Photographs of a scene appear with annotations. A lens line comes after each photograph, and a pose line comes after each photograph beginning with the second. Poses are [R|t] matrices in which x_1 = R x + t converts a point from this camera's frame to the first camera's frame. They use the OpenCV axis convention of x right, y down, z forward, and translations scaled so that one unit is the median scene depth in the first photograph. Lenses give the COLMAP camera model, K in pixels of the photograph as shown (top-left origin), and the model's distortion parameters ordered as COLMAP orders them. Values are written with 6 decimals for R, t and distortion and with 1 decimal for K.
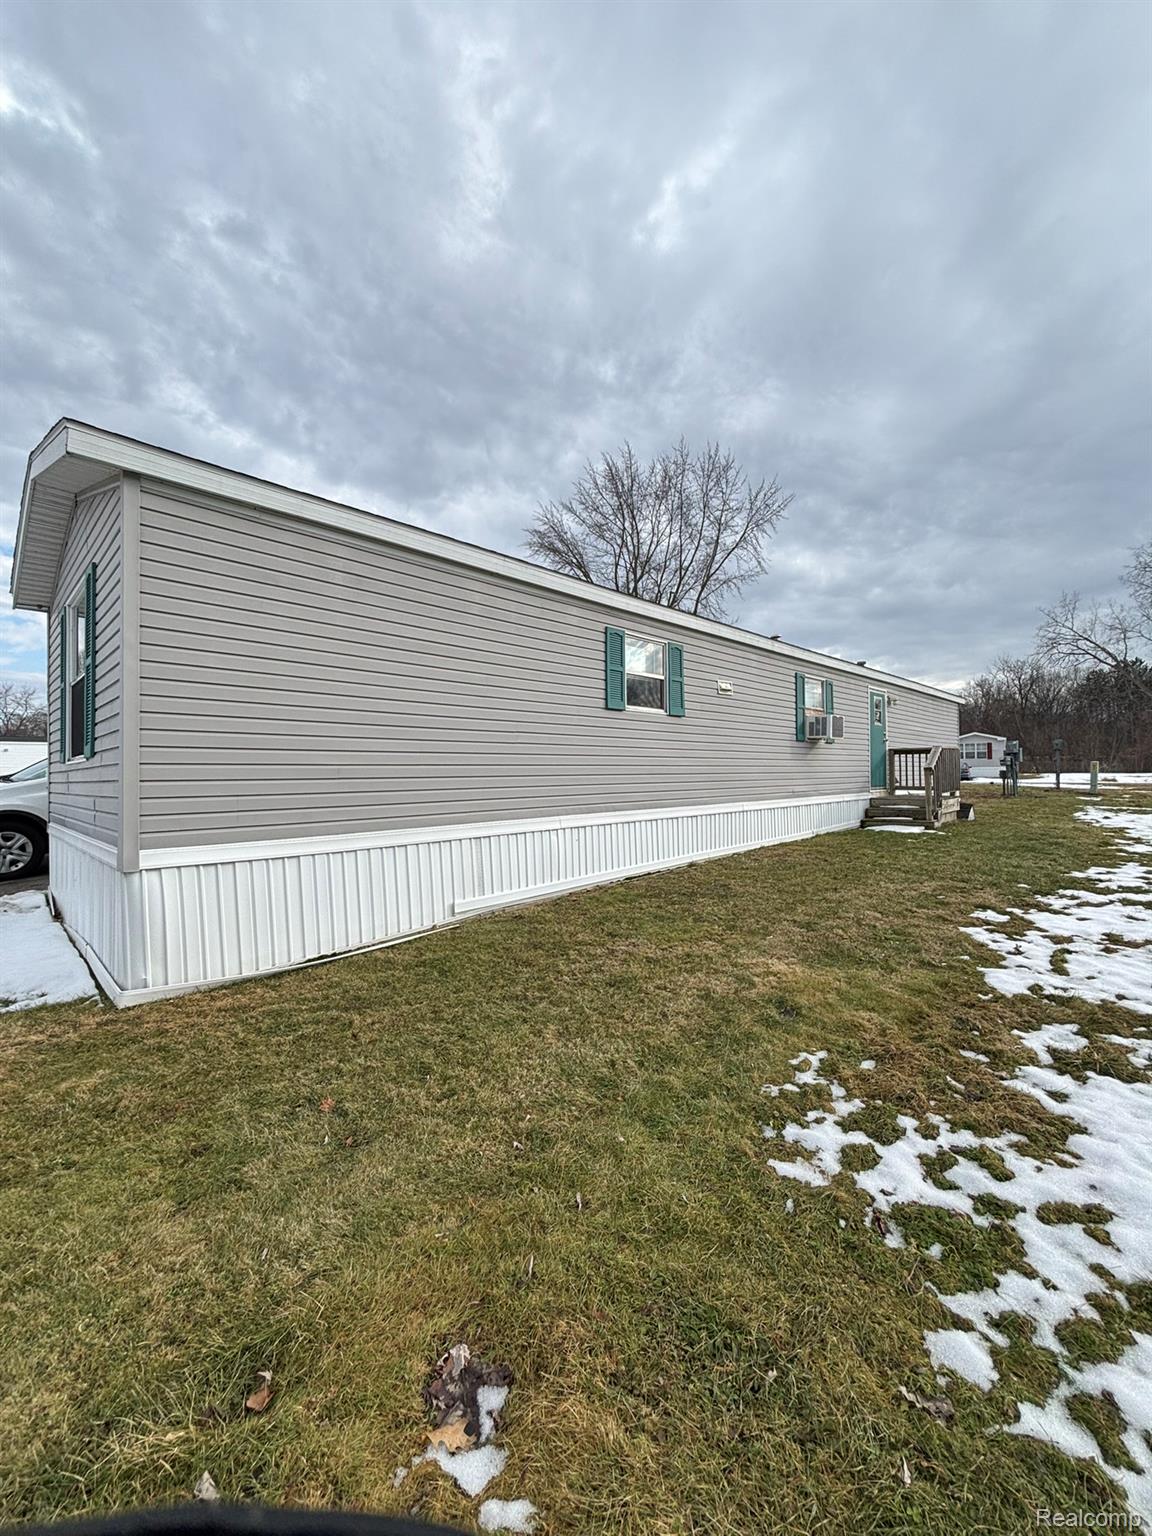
lens RADIAL K [[615.9, 0, 576.4], [0, 615.9, 761.8], [0, 0, 1]] dist [0.002650, 0.000182]
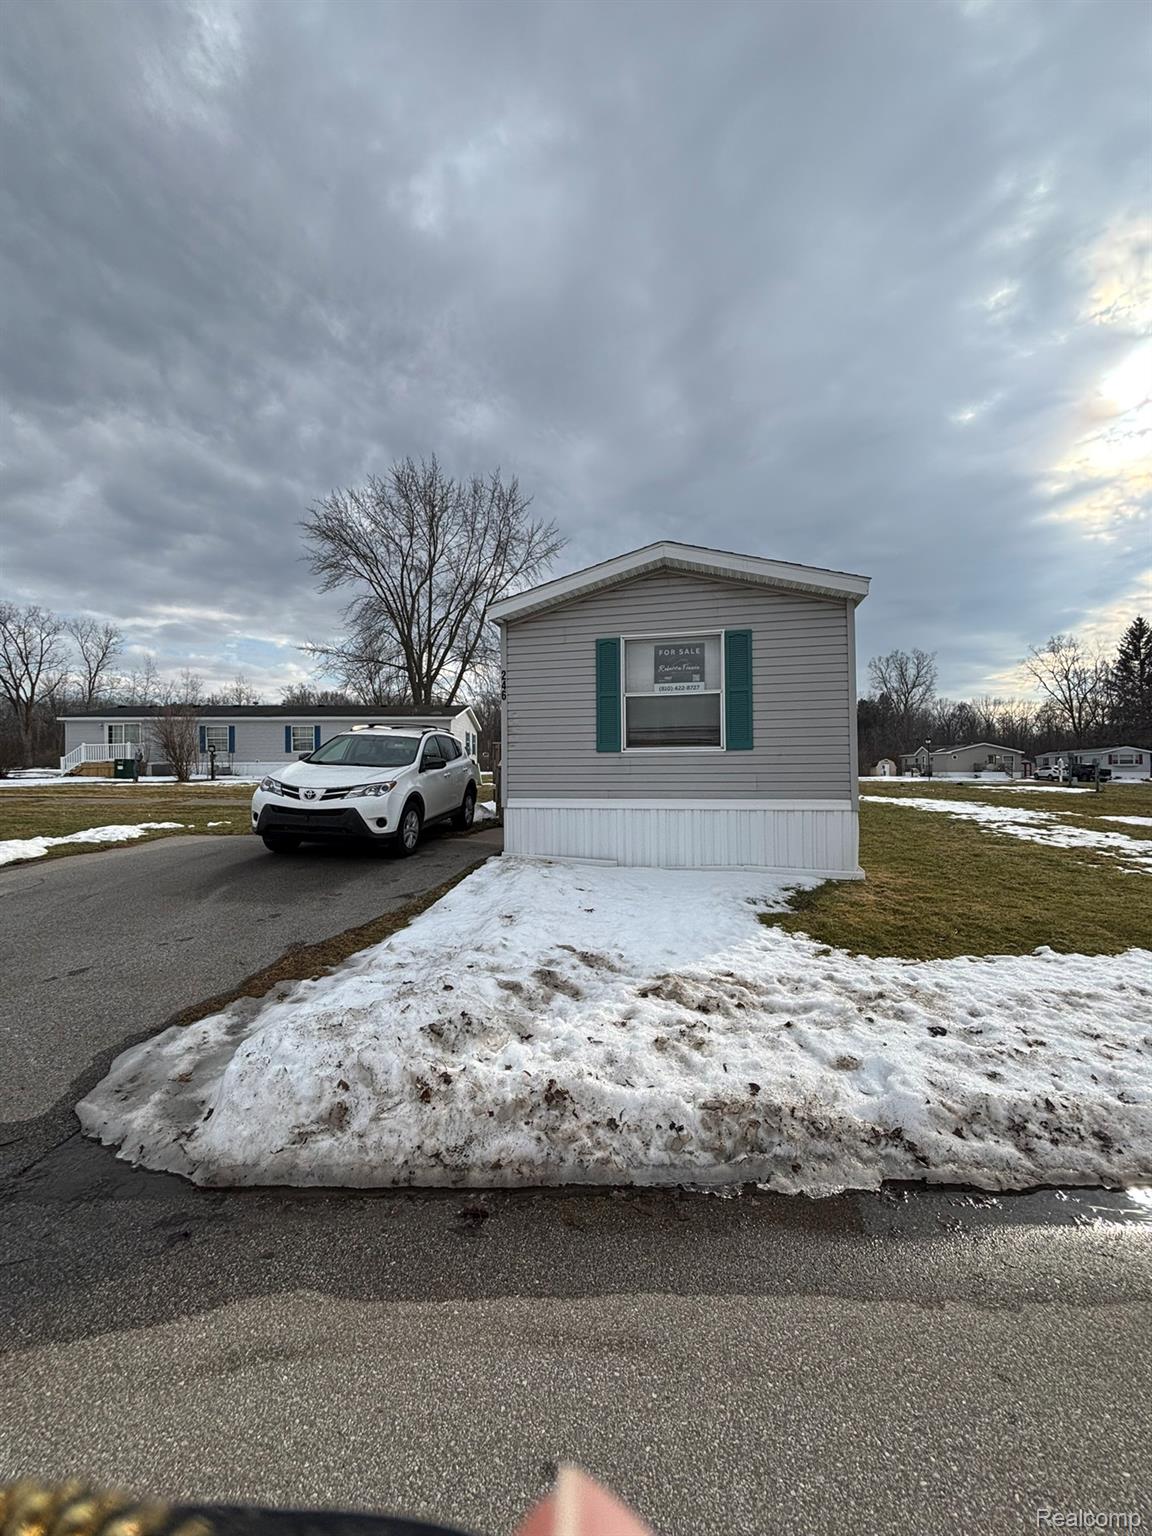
lens RADIAL K [[615.9, 0, 576.4], [0, 615.9, 761.8], [0, 0, 1]] dist [0.002650, 0.000182]
pose [[0.851710, 0.011868, 0.523878, -0.114231], [-0.009678, 0.999929, -0.006919, 0.000568], [-0.523923, 0.000823, 0.851765, 0.052927]]
